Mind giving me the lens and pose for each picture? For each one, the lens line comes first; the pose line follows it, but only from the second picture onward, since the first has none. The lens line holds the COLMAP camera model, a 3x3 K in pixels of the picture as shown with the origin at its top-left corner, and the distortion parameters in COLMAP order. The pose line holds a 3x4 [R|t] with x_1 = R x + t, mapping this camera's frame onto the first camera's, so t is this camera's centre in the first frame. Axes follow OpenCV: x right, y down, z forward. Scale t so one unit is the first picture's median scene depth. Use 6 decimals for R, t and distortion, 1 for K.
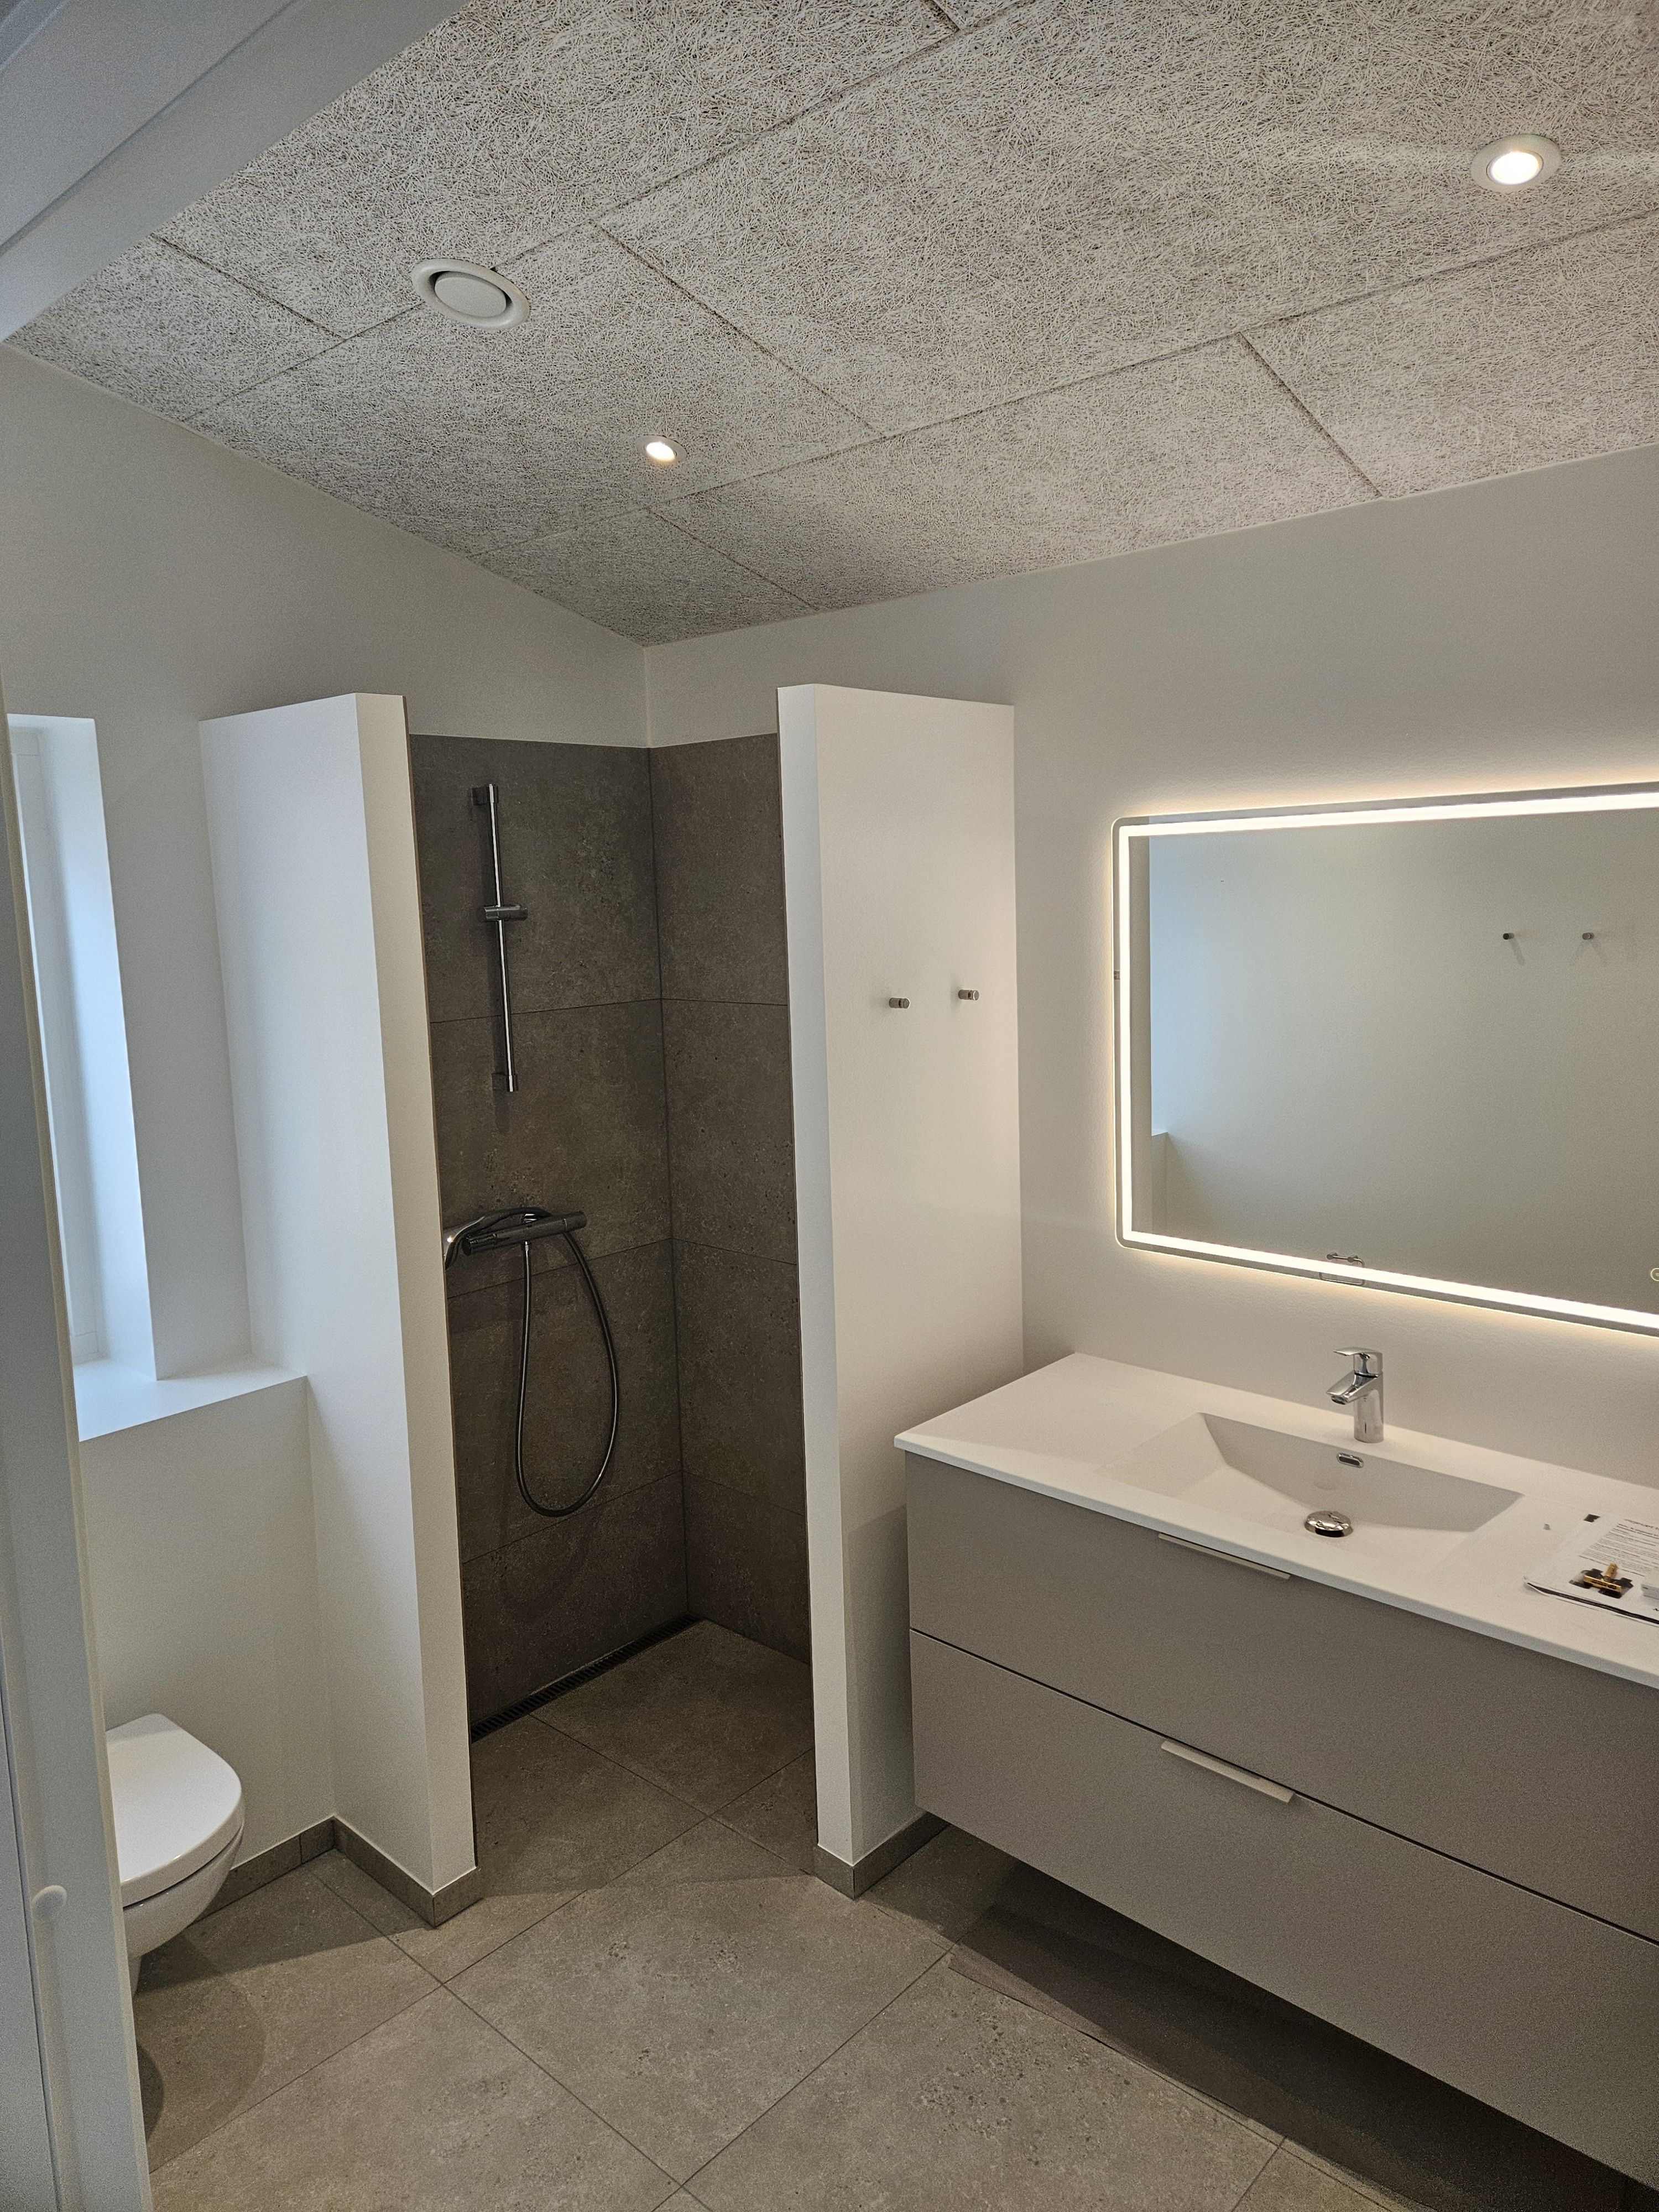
lens RADIAL K [[1472.9, 0, 833.7], [0, 1472.9, 1073.2], [0, 0, 1]] dist [0.083773, -0.078881]
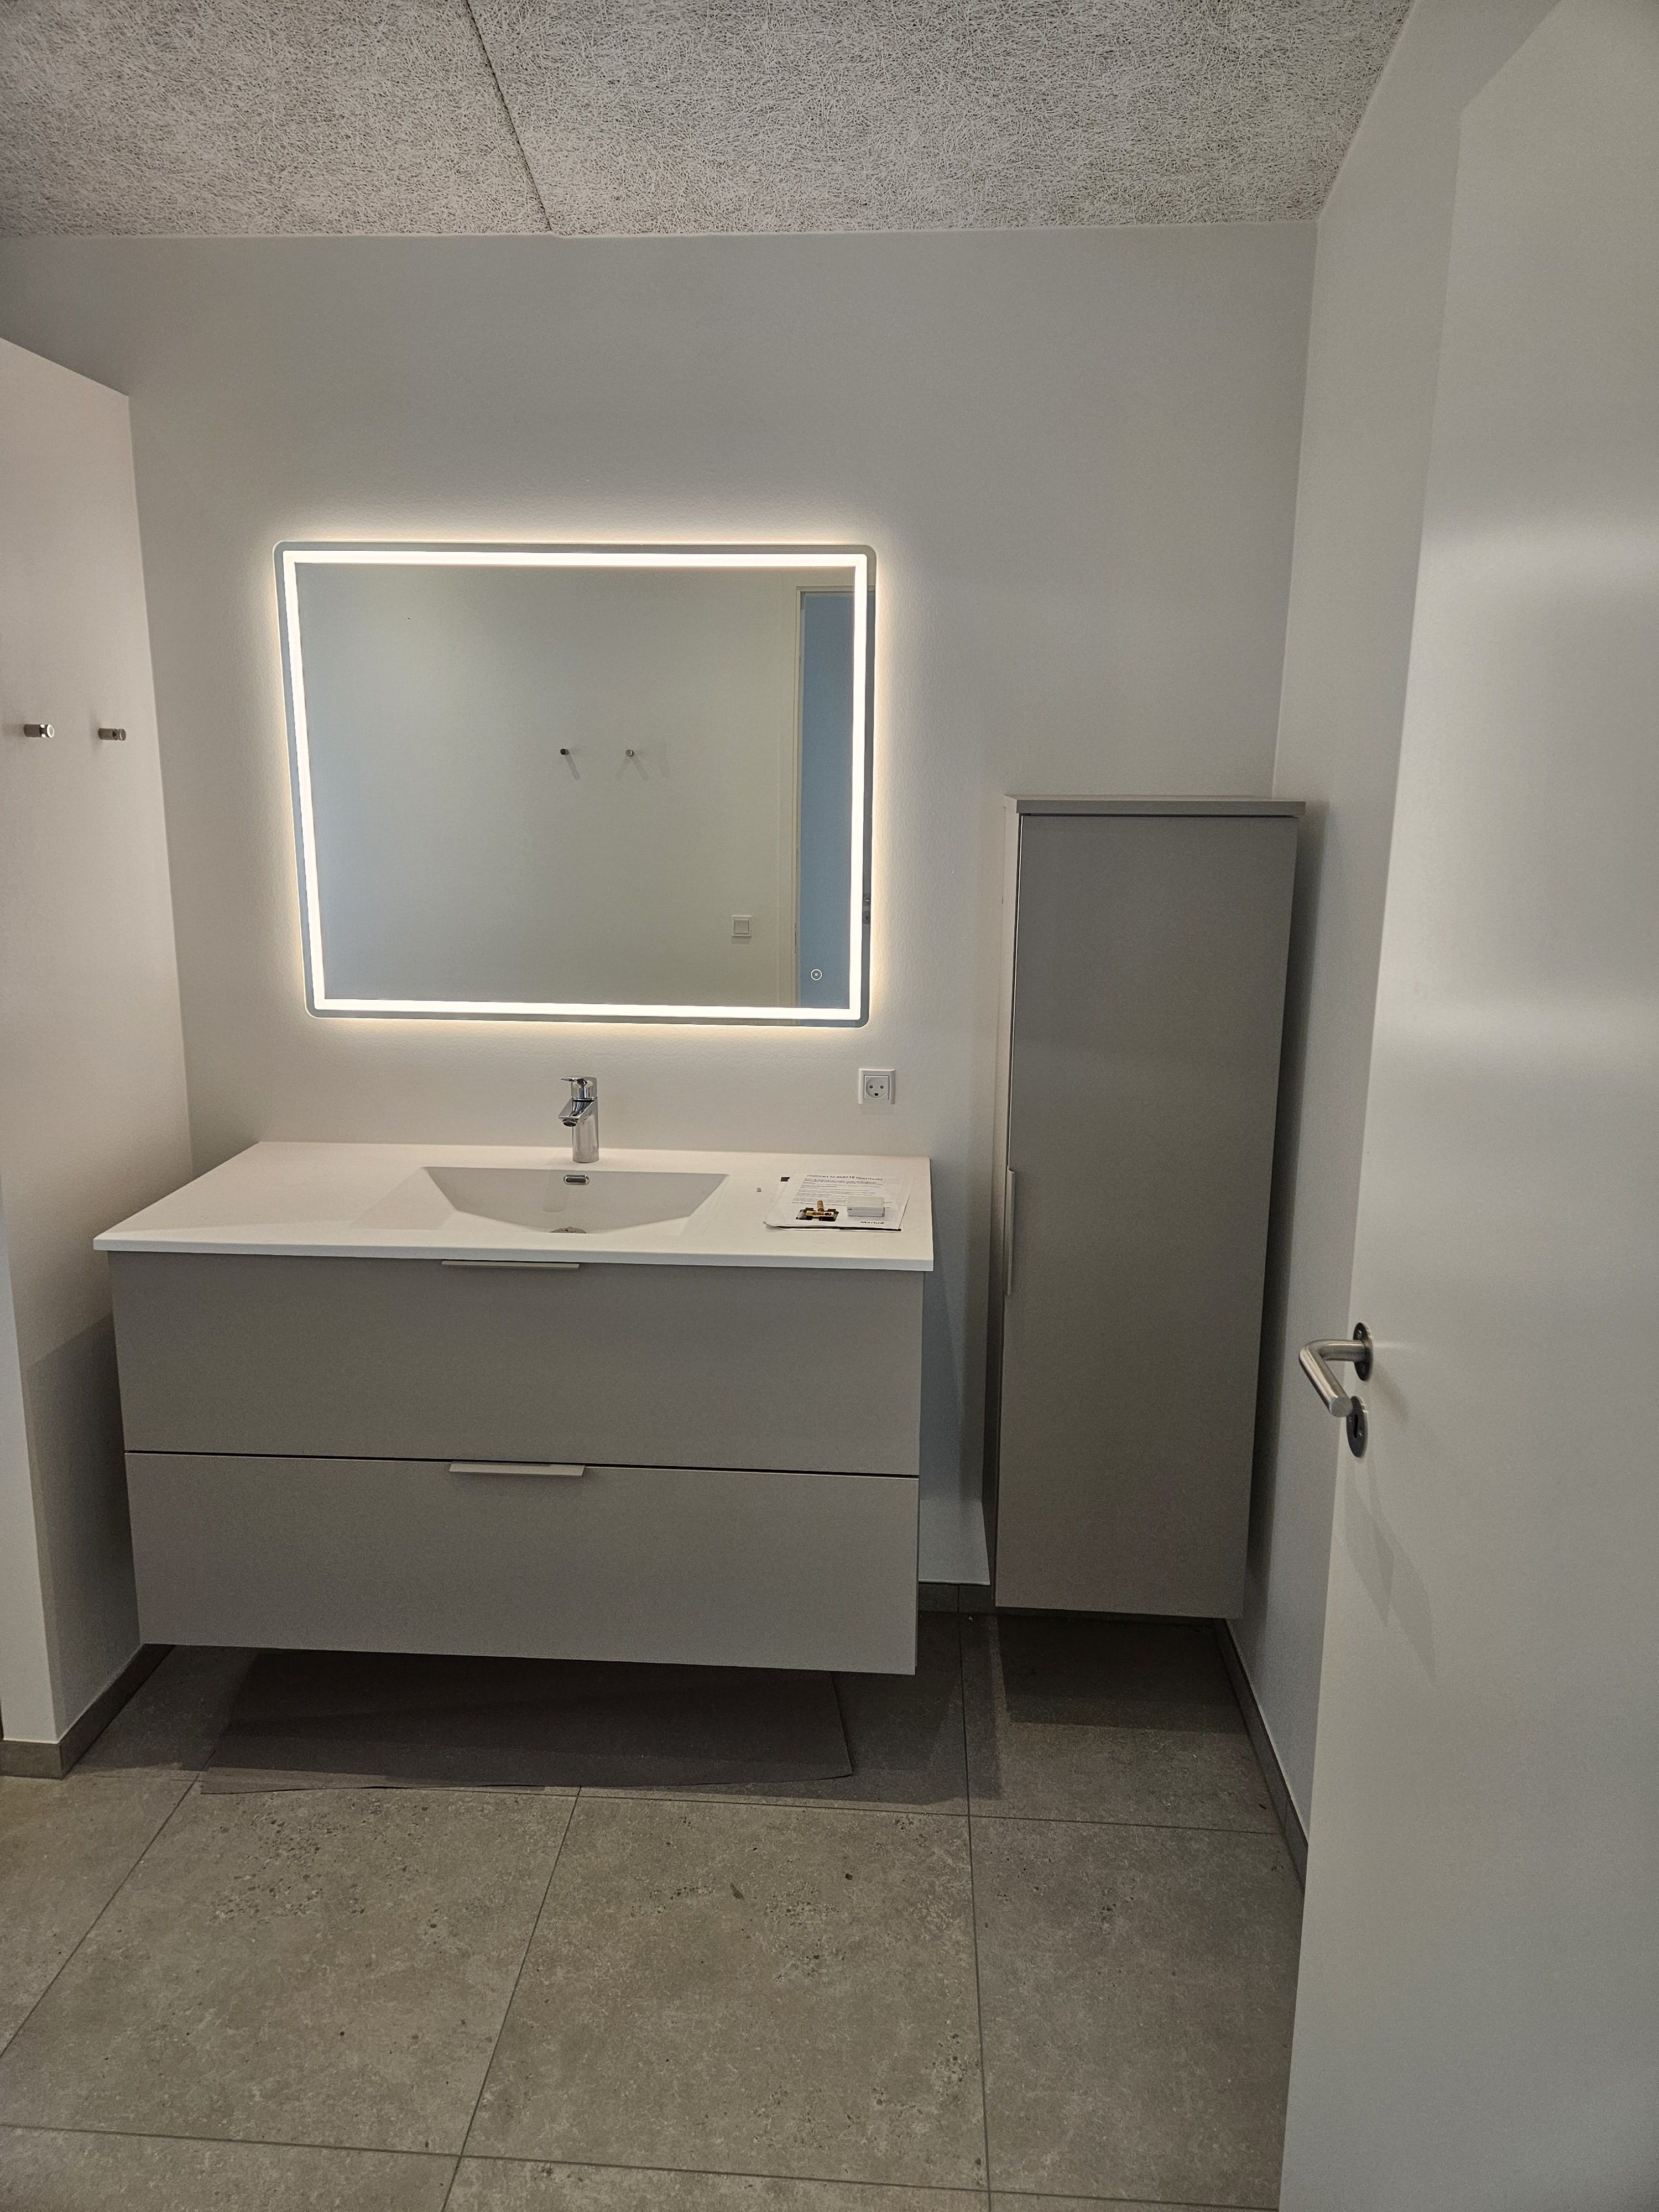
lens RADIAL K [[1472.9, 0, 833.7], [0, 1472.9, 1073.2], [0, 0, 1]] dist [0.083773, -0.078881]
pose [[0.775342, -0.093187, 0.624628, -0.170289], [0.046472, 0.994791, 0.090726, 0.097331], [-0.629829, -0.041316, 0.775634, 0.063486]]
